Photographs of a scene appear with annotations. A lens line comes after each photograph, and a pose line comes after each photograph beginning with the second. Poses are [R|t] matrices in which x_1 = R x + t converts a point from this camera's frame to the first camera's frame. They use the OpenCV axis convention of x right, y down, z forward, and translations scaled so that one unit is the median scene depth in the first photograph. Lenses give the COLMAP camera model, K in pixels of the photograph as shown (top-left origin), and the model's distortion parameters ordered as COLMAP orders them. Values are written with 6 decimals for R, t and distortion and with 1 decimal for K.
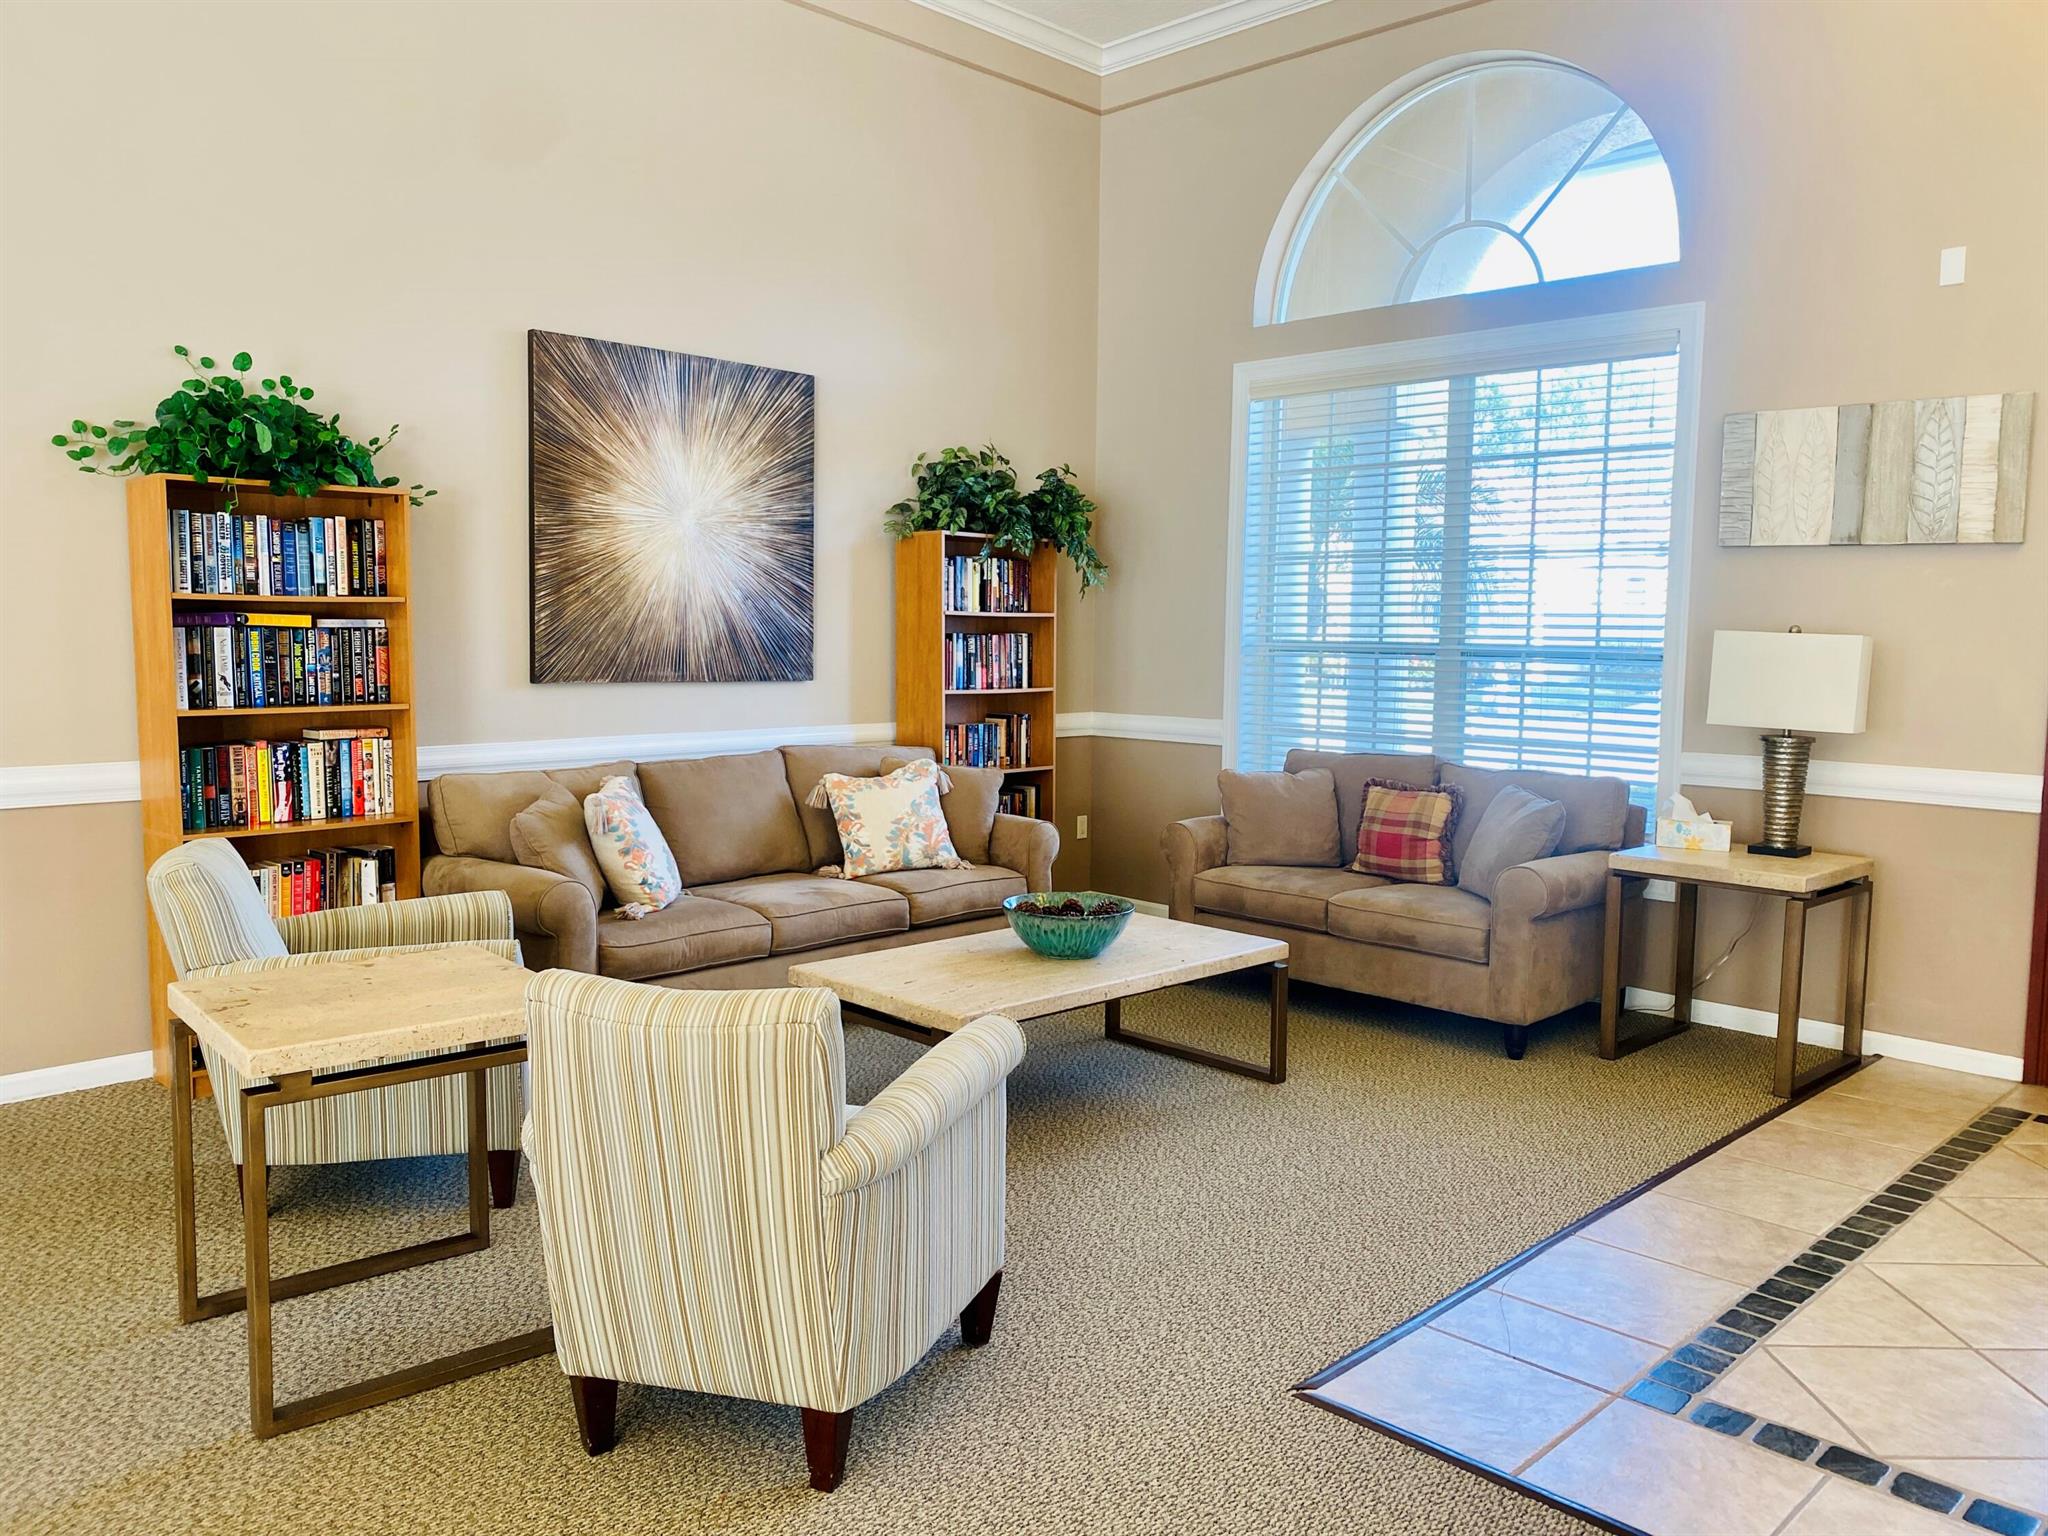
lens RADIAL K [[1545.5, 0, 1021.4], [0, 1545.5, 779.0], [0, 0, 1]] dist [0.007861, -0.007532]
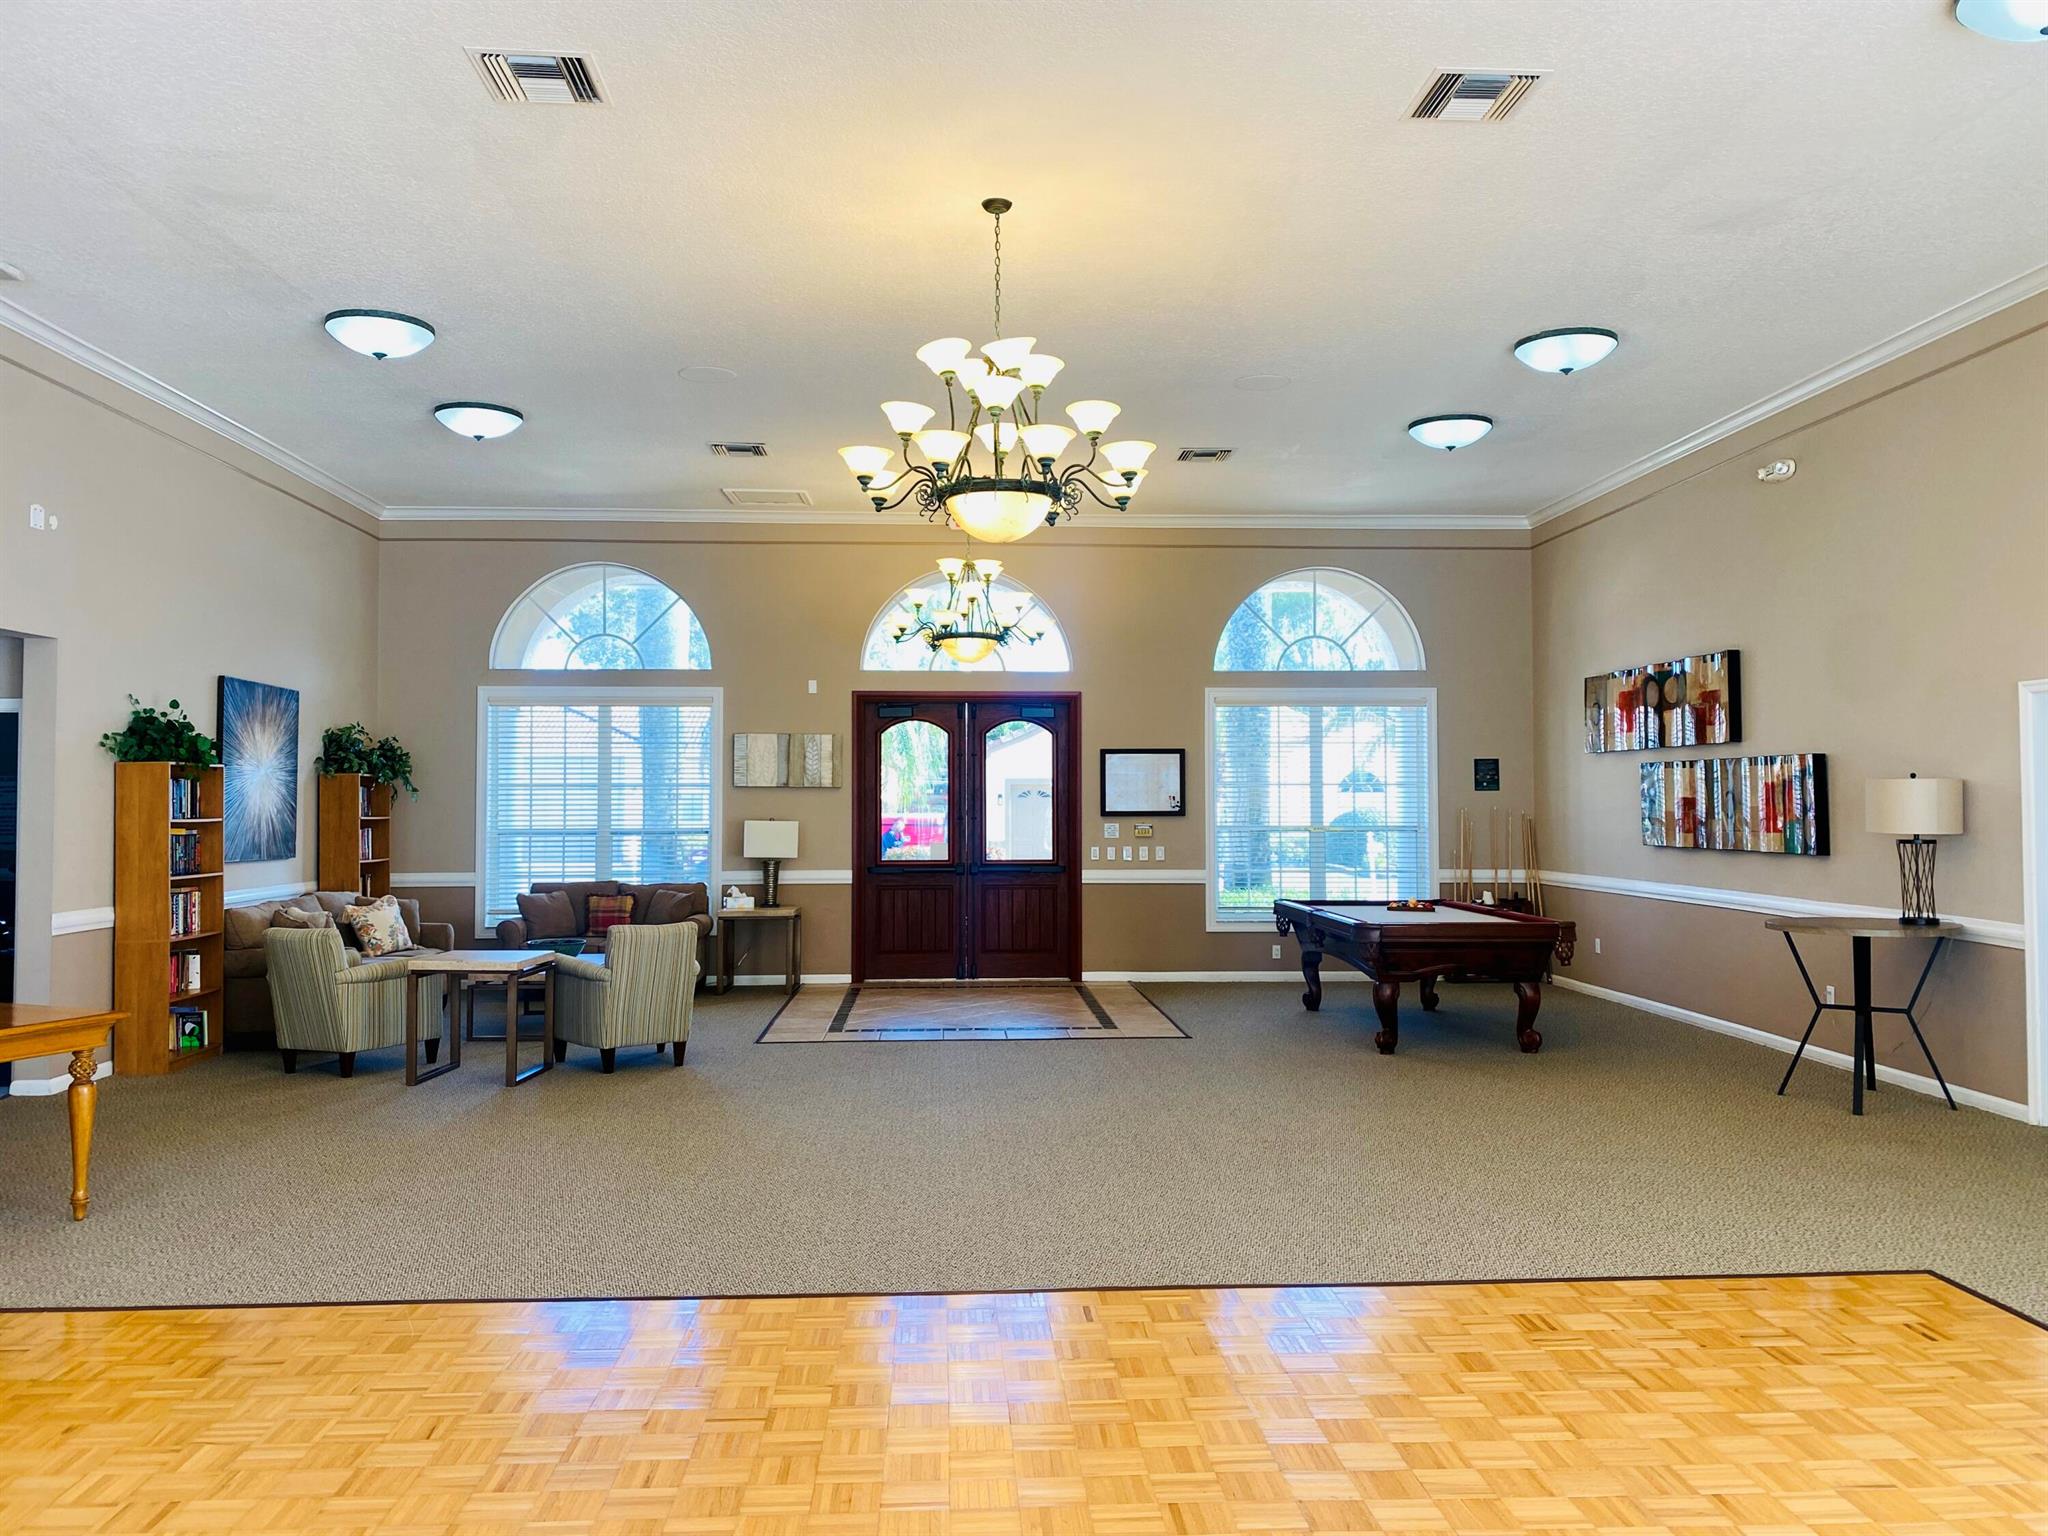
lens RADIAL K [[1545.5, 0, 1021.4], [0, 1545.5, 779.0], [0, 0, 1]] dist [0.007861, -0.007532]
pose [[0.667979, -0.001423, 0.744179, -1.074668], [0.085323, 0.993550, -0.074687, 0.060928], [-0.739273, 0.113385, 0.663792, -0.970180]]
